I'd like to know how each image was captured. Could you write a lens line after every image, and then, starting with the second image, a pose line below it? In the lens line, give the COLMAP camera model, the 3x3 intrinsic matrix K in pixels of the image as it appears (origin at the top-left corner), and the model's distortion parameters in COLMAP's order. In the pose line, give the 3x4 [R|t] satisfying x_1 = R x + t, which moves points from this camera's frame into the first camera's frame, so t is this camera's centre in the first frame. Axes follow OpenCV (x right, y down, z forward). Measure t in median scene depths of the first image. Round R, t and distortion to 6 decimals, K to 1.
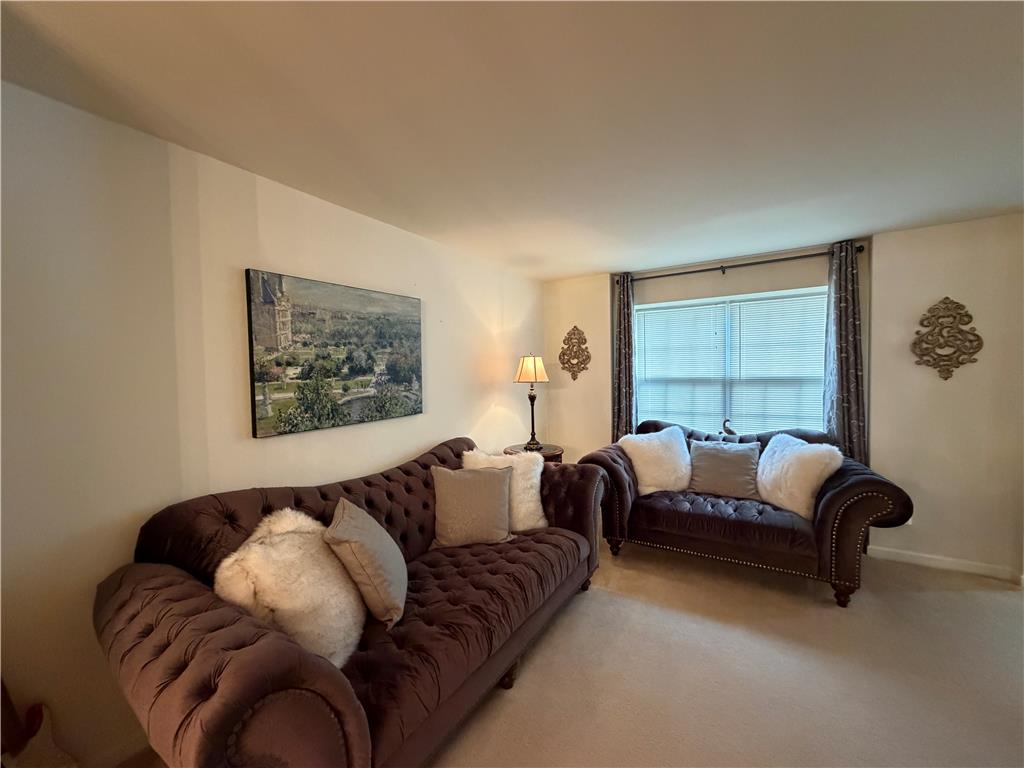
lens RADIAL K [[407.9, 0, 512.0], [0, 407.9, 384.0], [0, 0, 1]] dist [-0.001607, -0.000361]
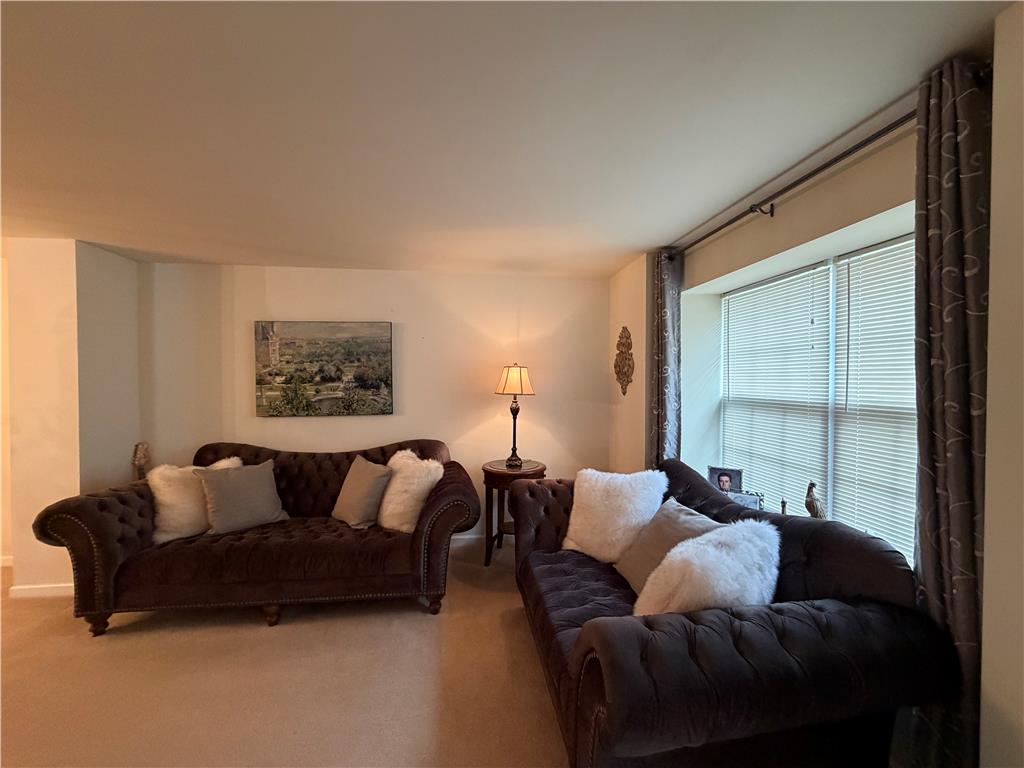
lens RADIAL K [[407.9, 0, 512.0], [0, 407.9, 384.0], [0, 0, 1]] dist [-0.001607, -0.000361]
pose [[0.632216, 0.028792, -0.774257, 1.117105], [-0.038671, 0.999236, 0.005582, -0.047475], [0.773827, 0.026412, 0.632846, 0.577726]]
